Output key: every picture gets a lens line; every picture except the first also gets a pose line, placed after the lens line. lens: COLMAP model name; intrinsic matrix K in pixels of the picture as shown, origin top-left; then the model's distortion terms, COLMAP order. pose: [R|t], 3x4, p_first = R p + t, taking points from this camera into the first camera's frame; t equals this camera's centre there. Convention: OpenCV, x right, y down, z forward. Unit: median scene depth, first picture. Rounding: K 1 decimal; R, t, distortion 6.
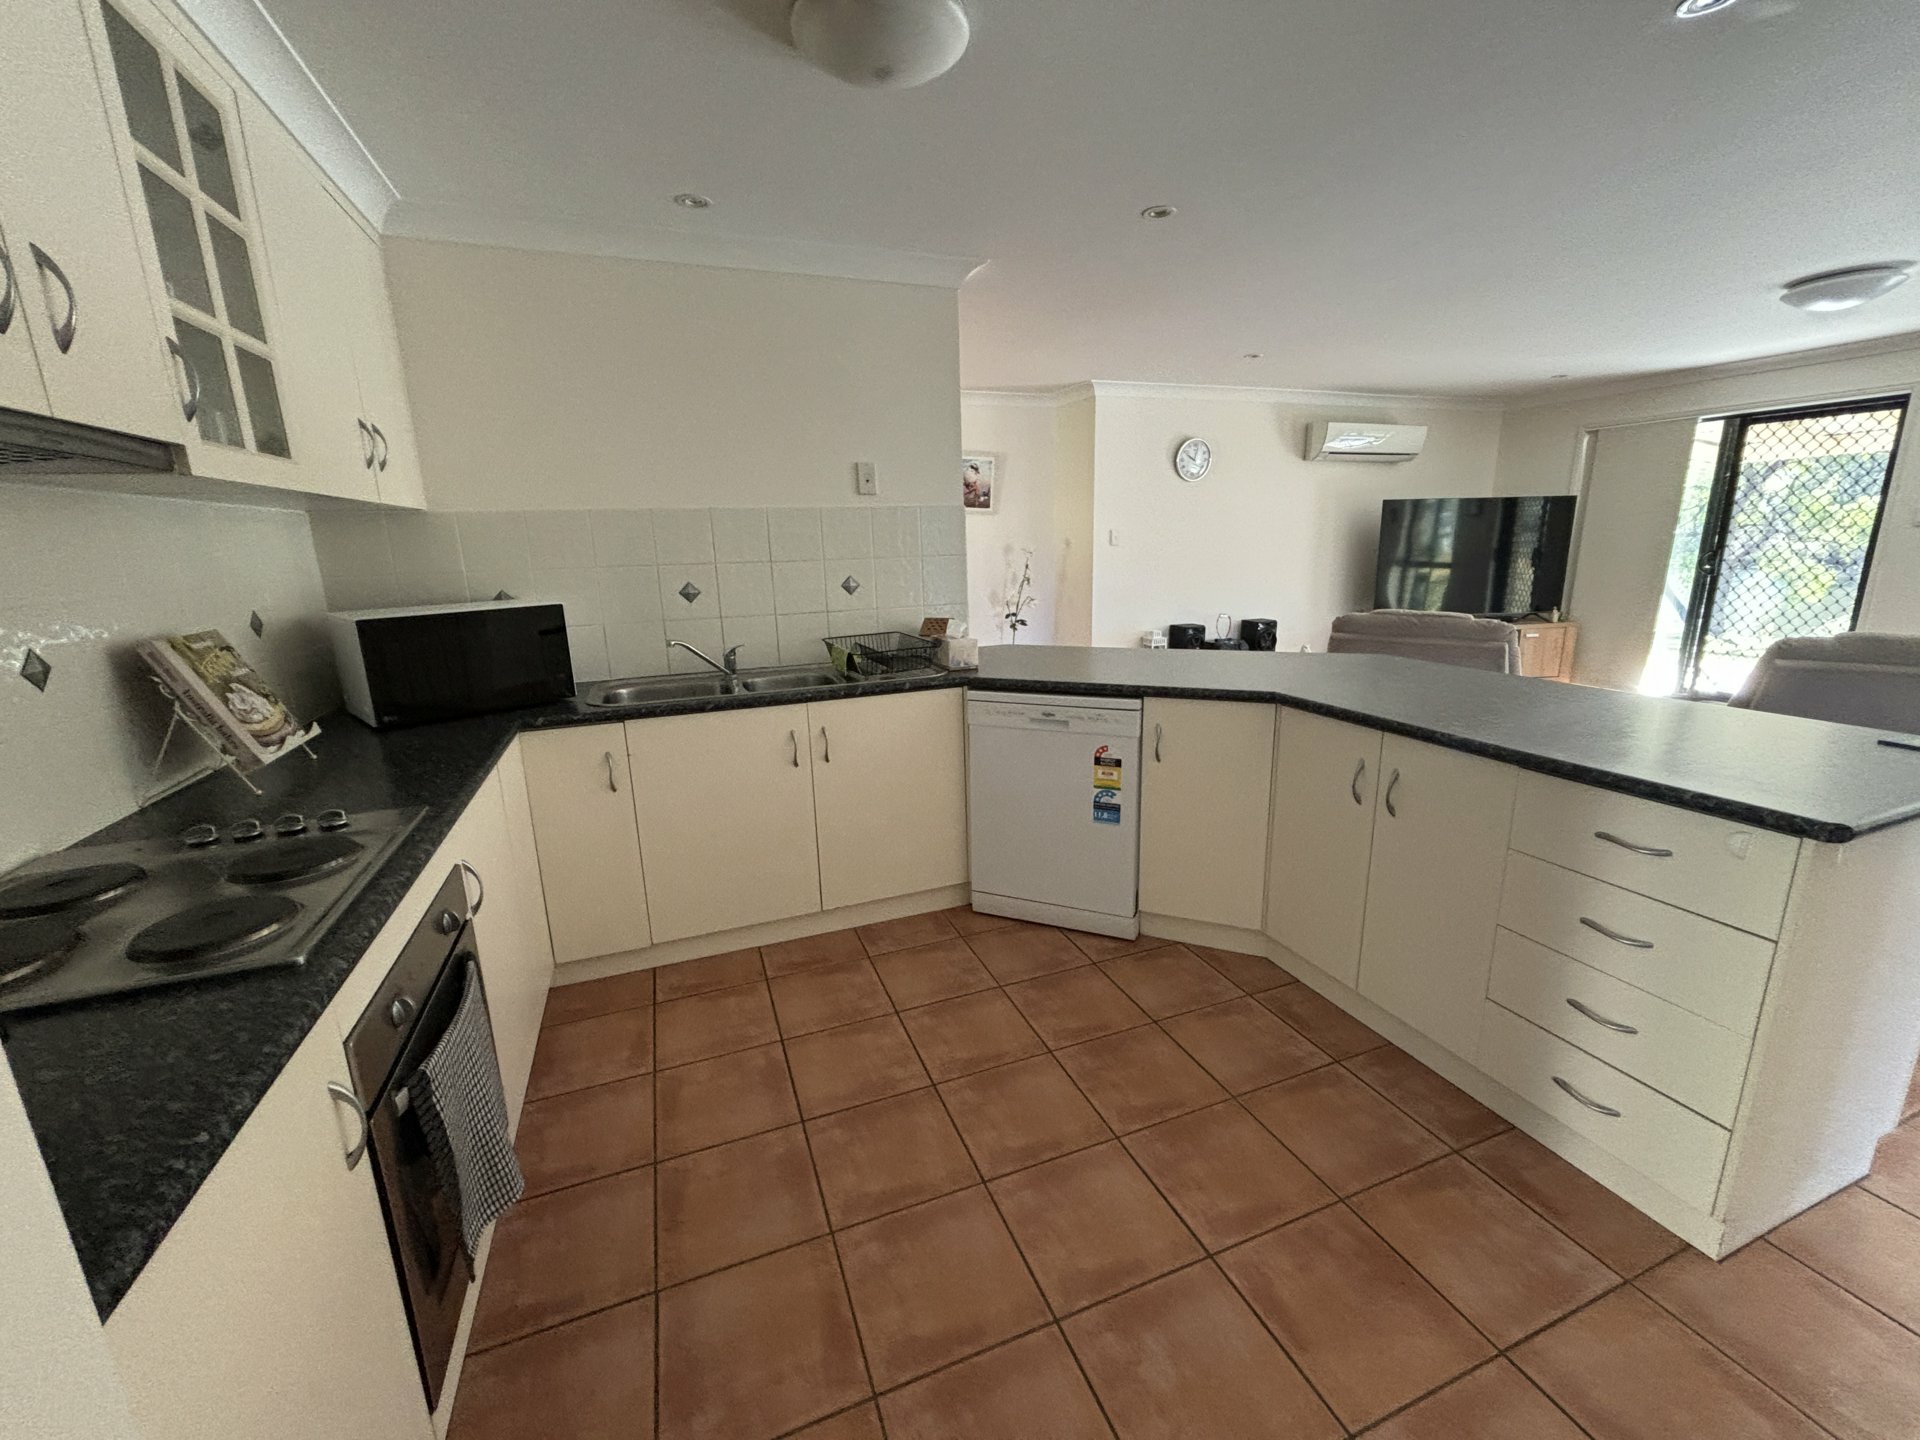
lens RADIAL K [[779.4, 0, 967.8], [0, 779.4, 711.8], [0, 0, 1]] dist [0.006690, -0.000327]
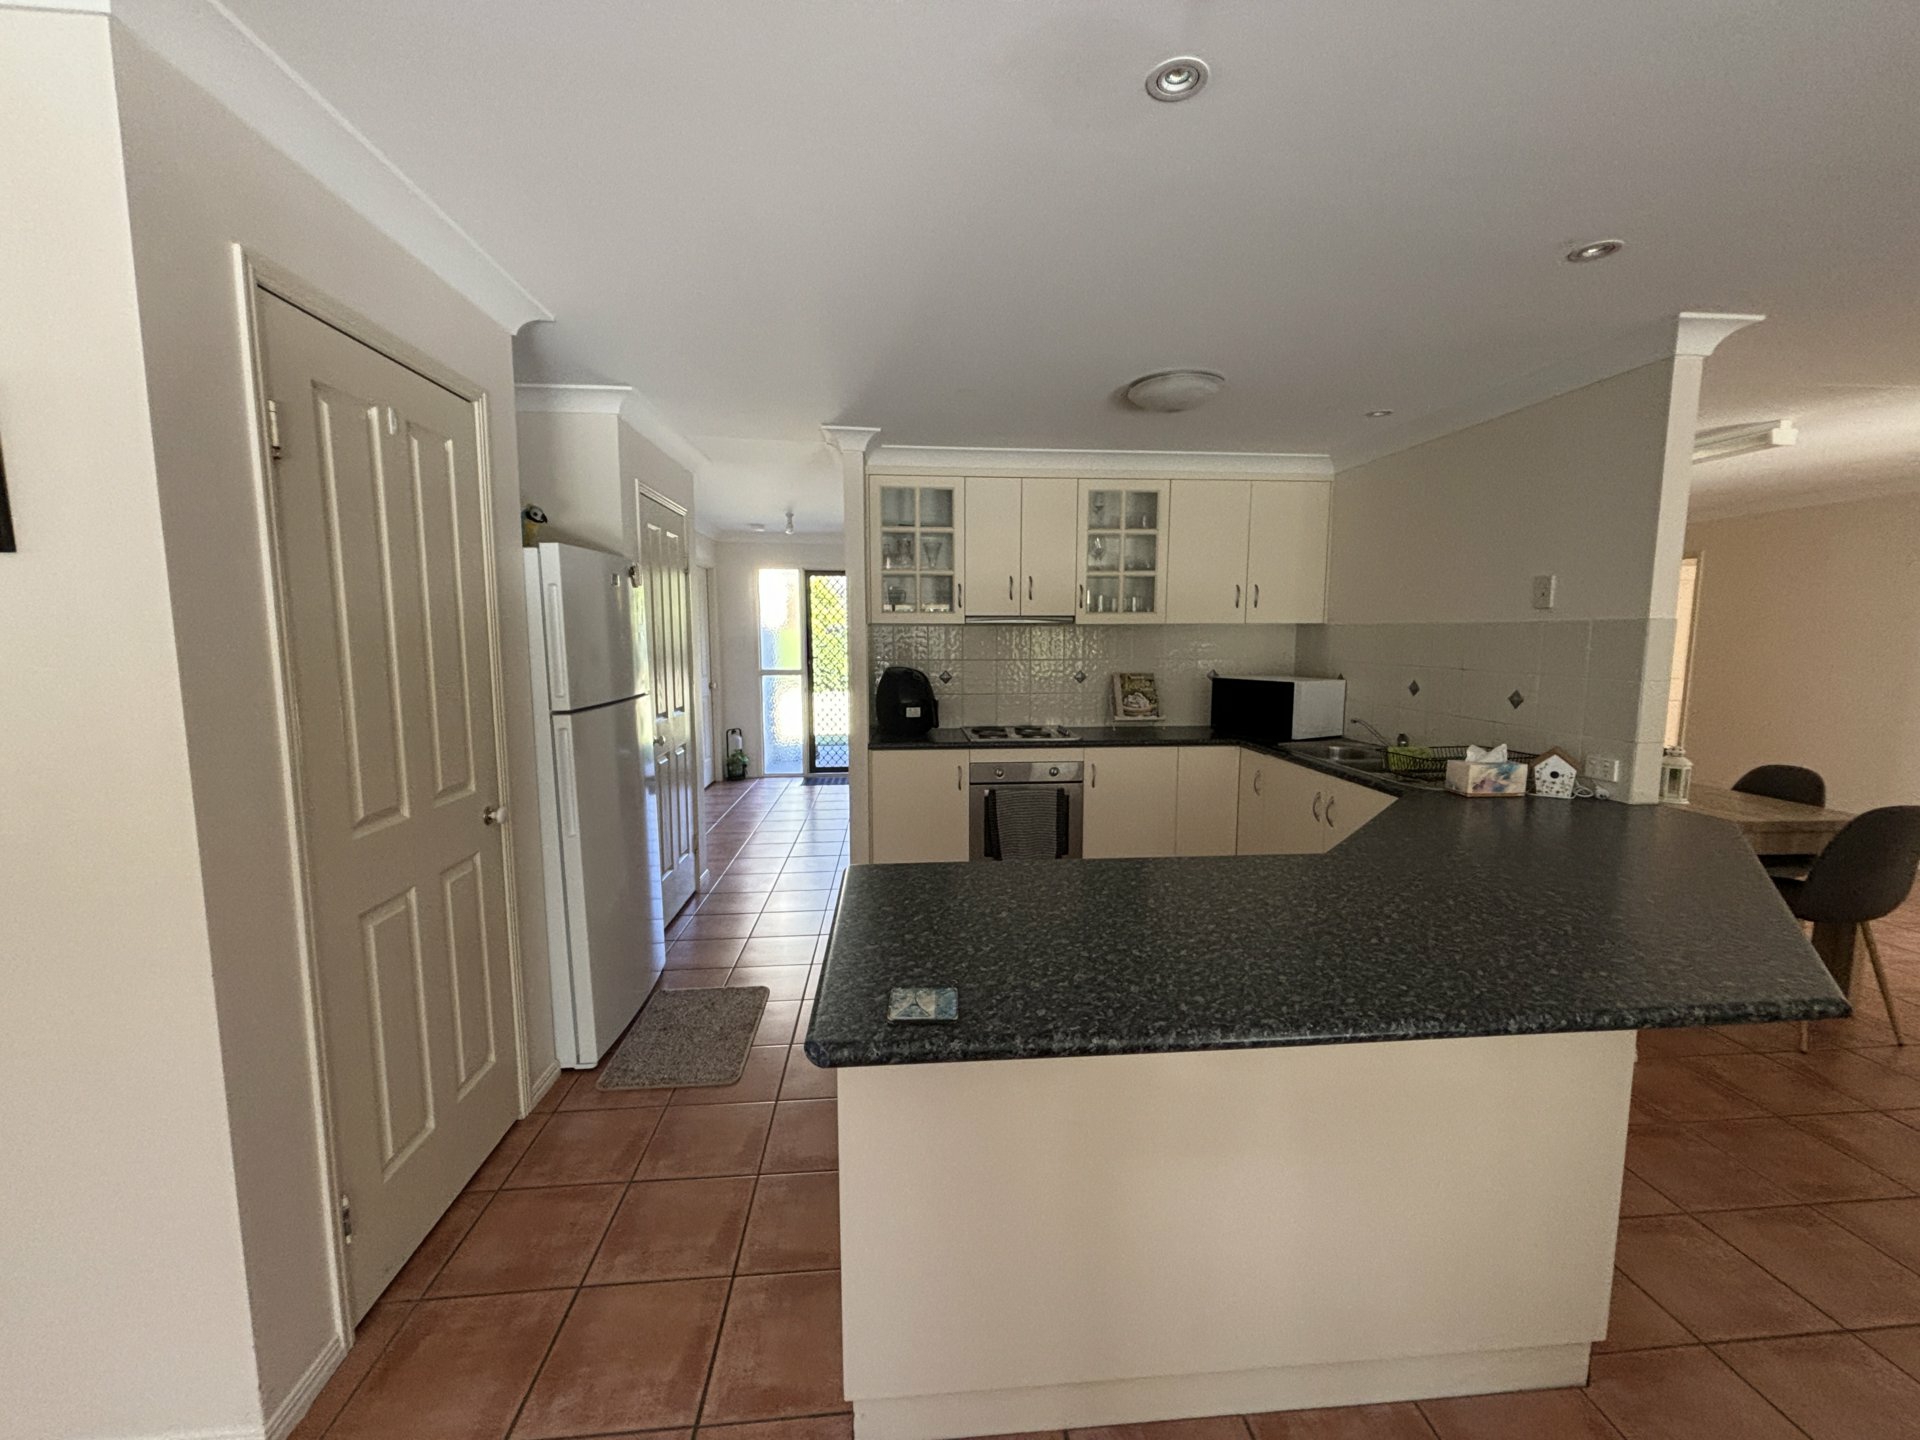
lens RADIAL K [[779.4, 0, 976.9], [0, 779.4, 721.8], [0, 0, 1]] dist [0.006690, -0.000327]
pose [[-0.272729, 0.136279, -0.952390, 1.182846], [-0.205793, 0.958742, 0.196119, -0.231518], [0.939824, 0.249482, -0.233431, 0.735406]]
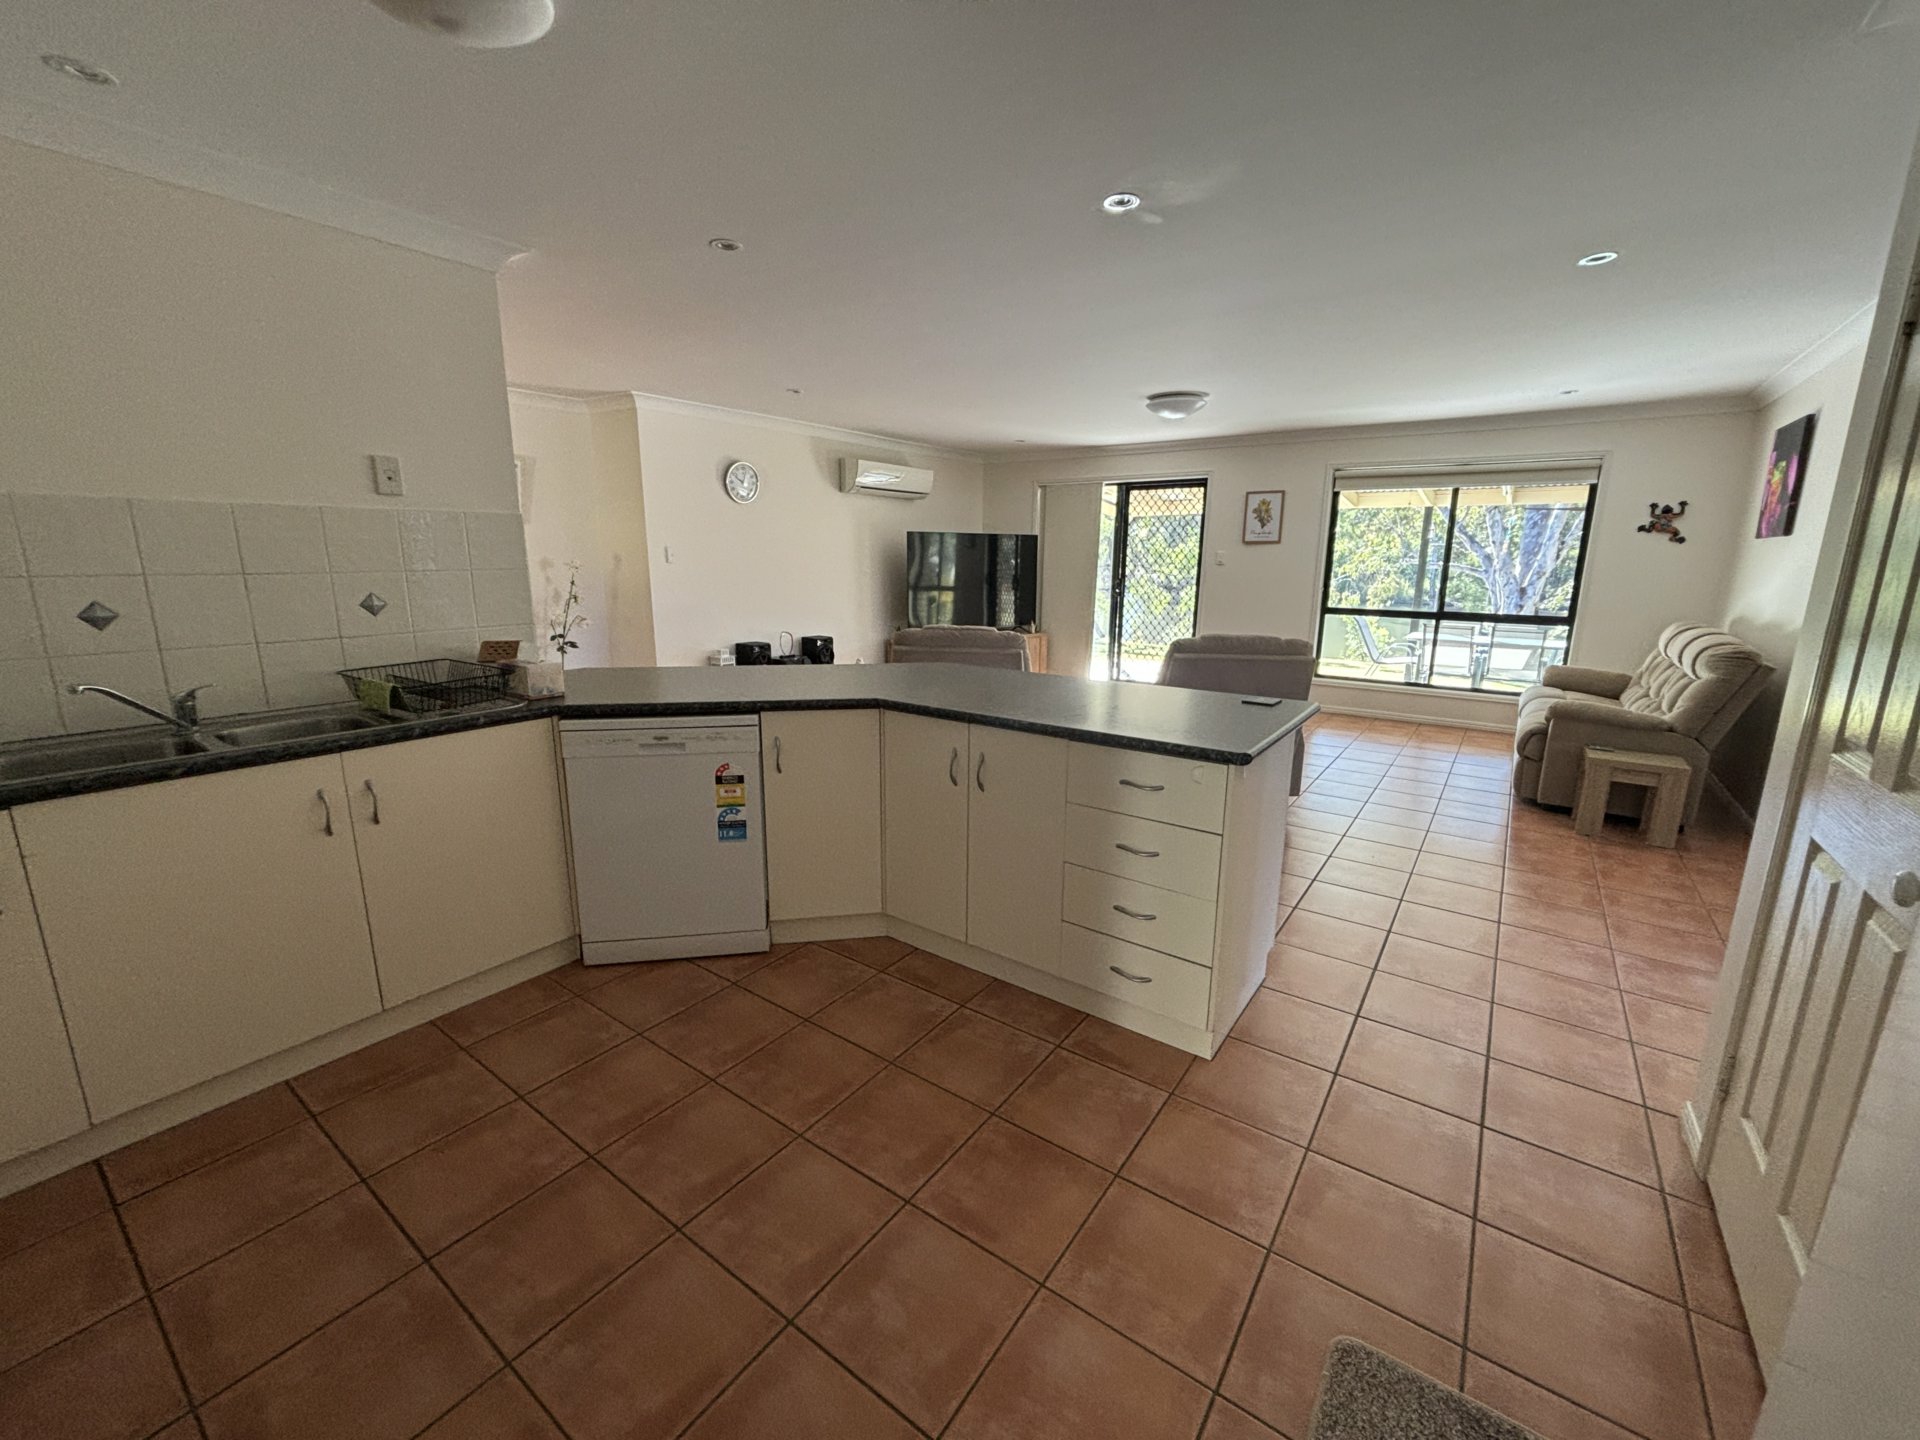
lens RADIAL K [[779.4, 0, 961.0], [0, 779.4, 710.3], [0, 0, 1]] dist [0.006690, -0.000327]
pose [[0.841254, -0.076988, 0.535131, -0.100255], [0.091339, 0.995820, -0.000323, 0.003552], [-0.532869, 0.049151, 0.844769, -0.009955]]
